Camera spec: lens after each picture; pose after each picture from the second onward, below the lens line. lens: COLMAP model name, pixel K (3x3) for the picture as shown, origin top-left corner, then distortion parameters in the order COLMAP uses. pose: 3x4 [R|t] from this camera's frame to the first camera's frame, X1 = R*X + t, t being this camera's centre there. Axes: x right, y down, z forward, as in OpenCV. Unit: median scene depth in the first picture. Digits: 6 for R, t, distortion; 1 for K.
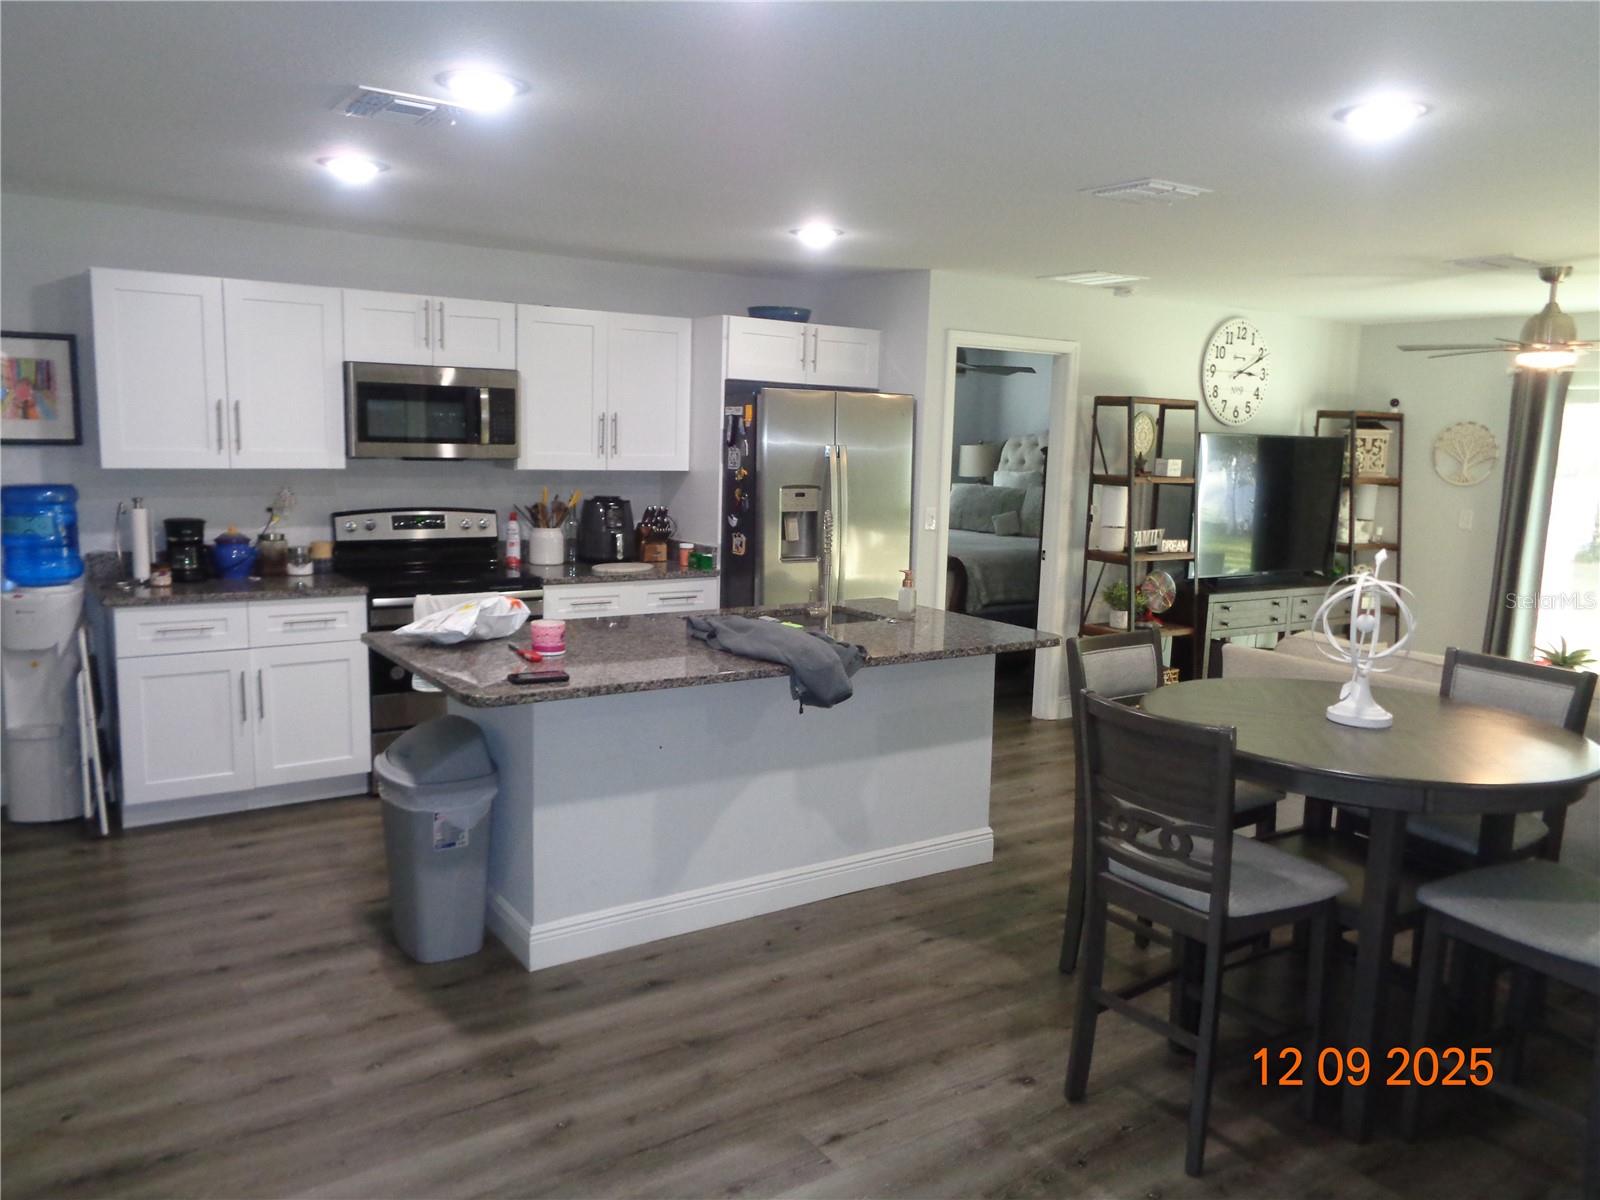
lens RADIAL K [[1203.3, 0, 805.2], [0, 1203.3, 595.6], [0, 0, 1]] dist [0.007037, 0.001603]
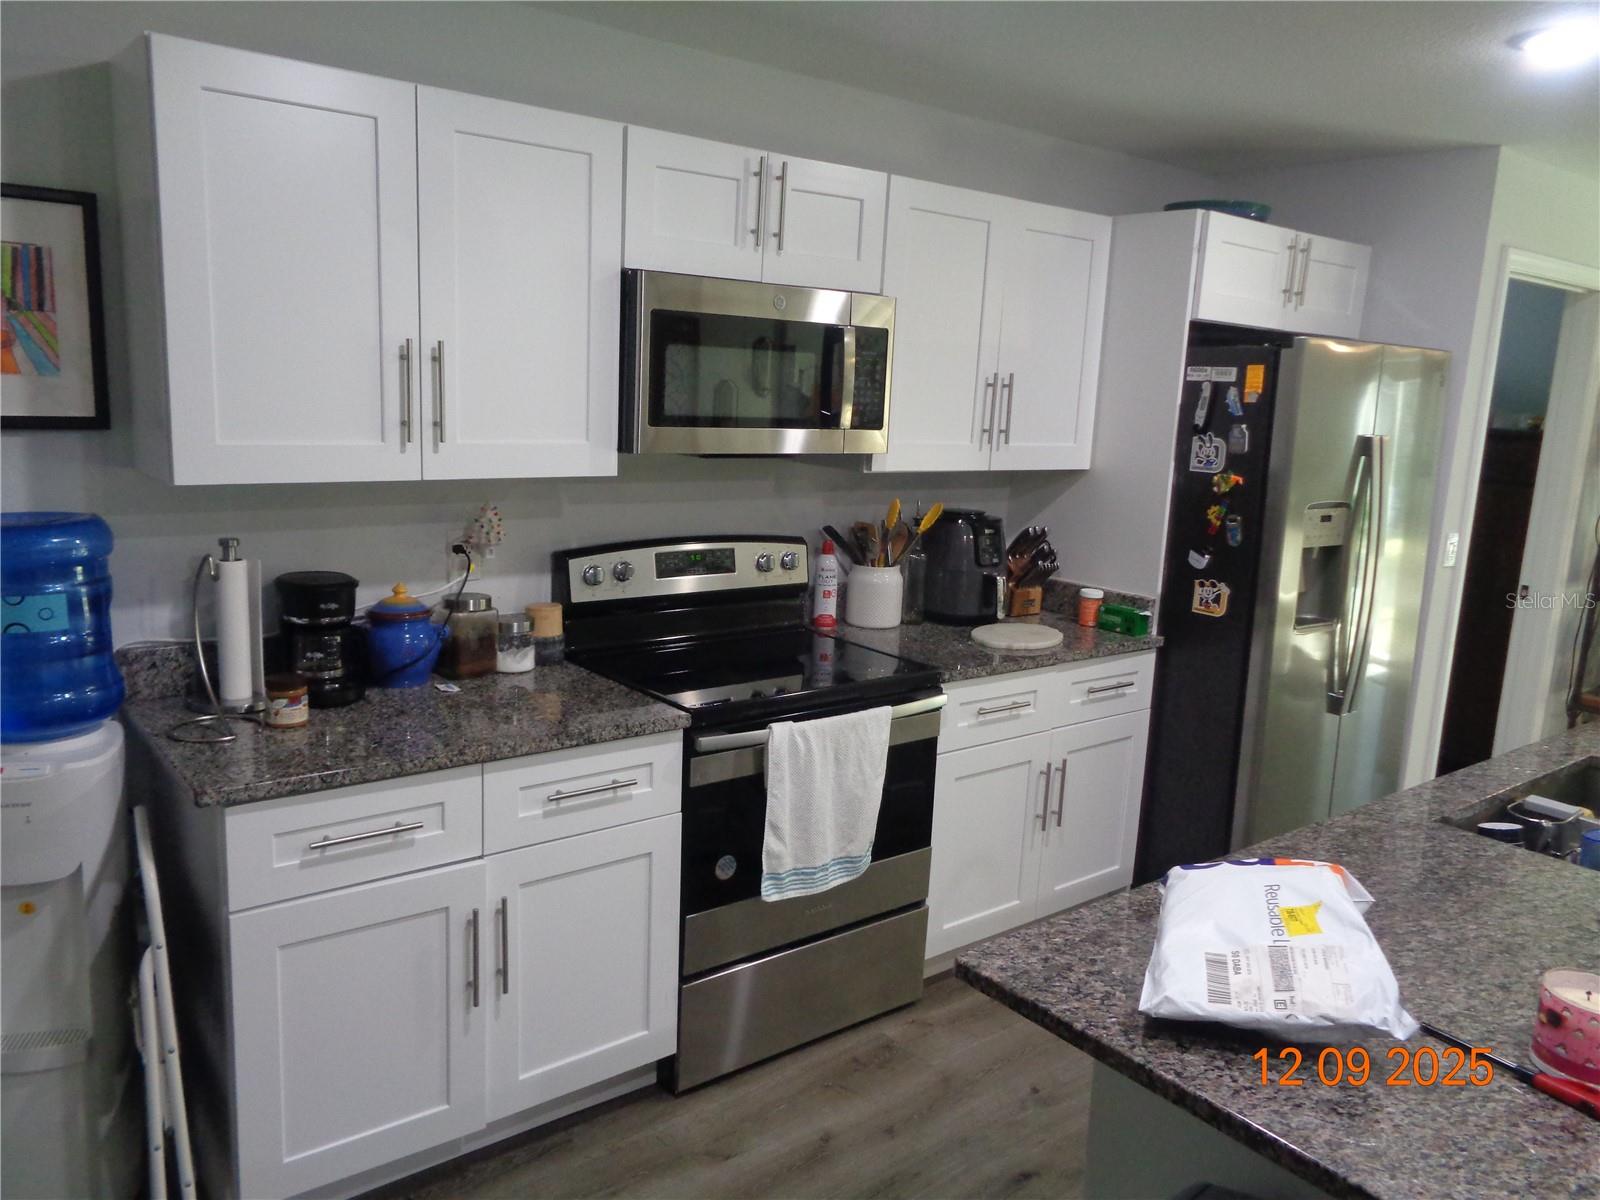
lens RADIAL K [[1203.3, 0, 805.2], [0, 1203.3, 595.6], [0, 0, 1]] dist [0.007037, 0.001603]
pose [[0.997264, 0.006485, 0.073639, -0.307778], [-0.009886, 0.998897, 0.045904, -0.071268], [-0.073260, -0.046506, 0.996228, 0.426953]]
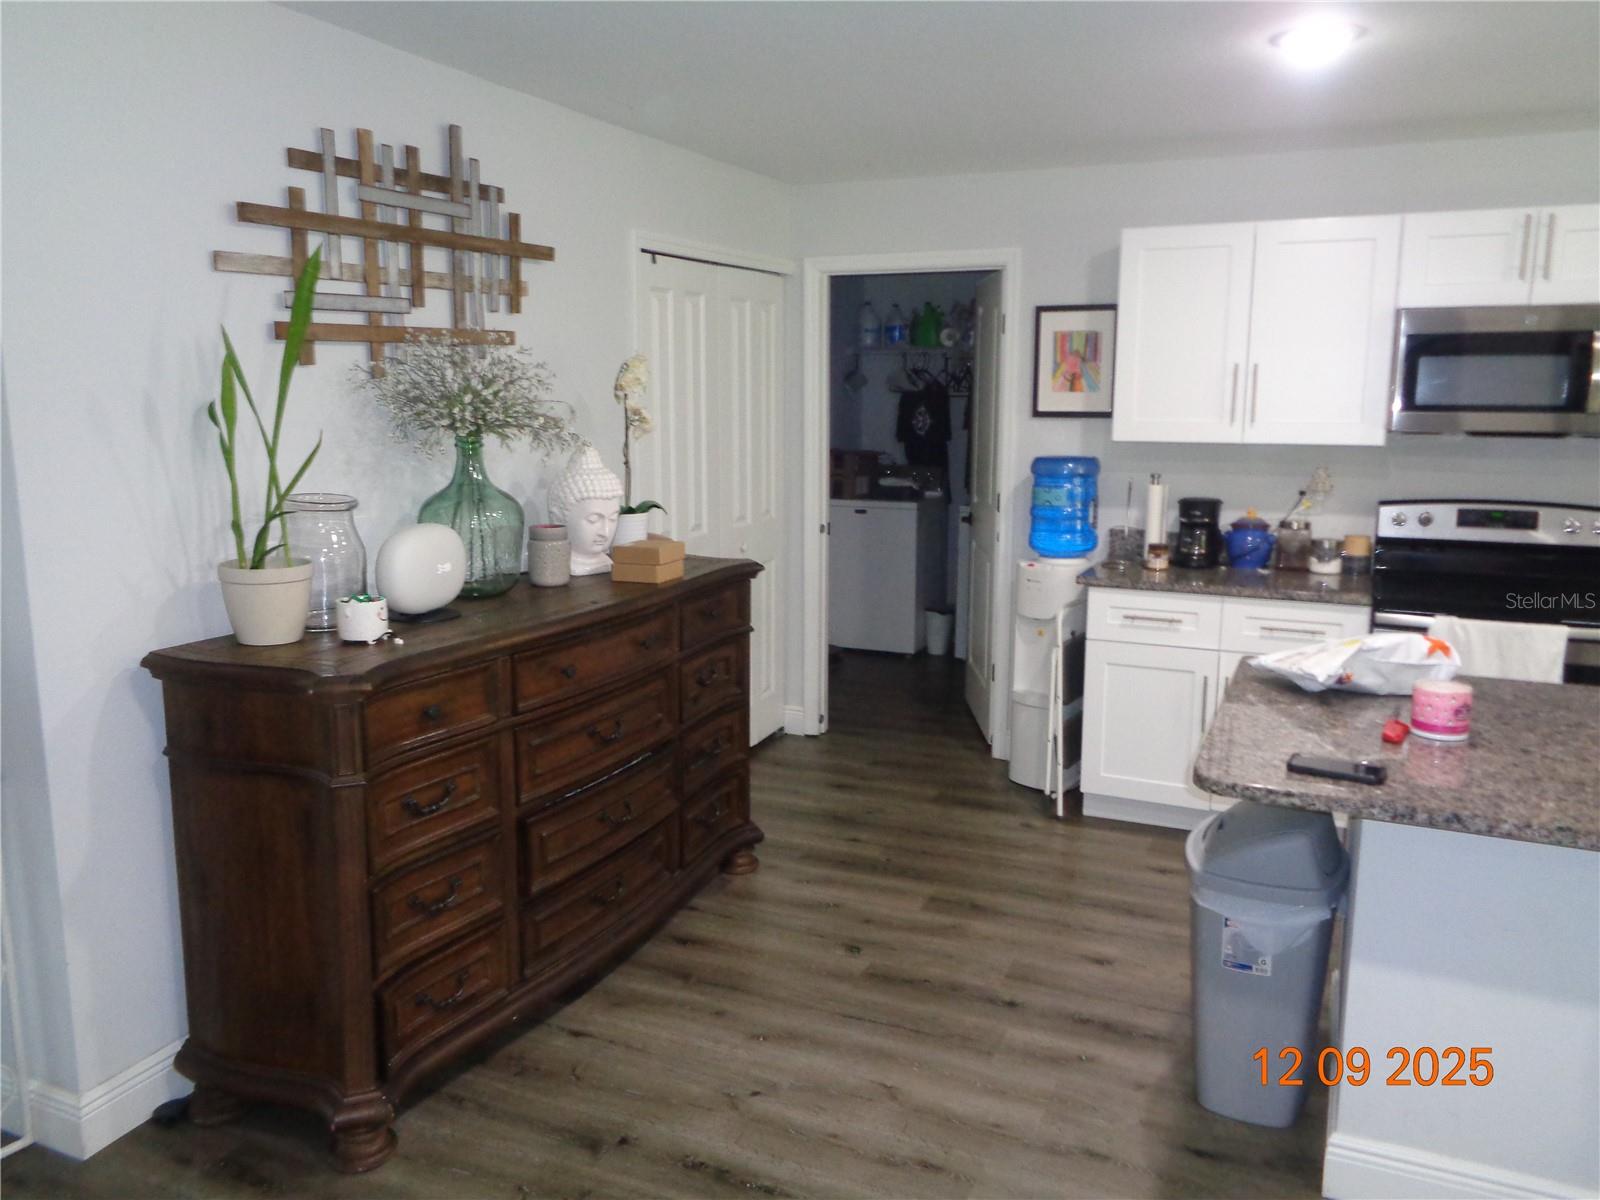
lens RADIAL K [[1203.3, 0, 805.2], [0, 1203.3, 595.6], [0, 0, 1]] dist [0.007037, 0.001603]
pose [[0.518797, 0.119517, -0.846502, 0.094186], [-0.106847, 0.991480, 0.074503, -0.023500], [0.848194, 0.051794, 0.527147, 0.241403]]
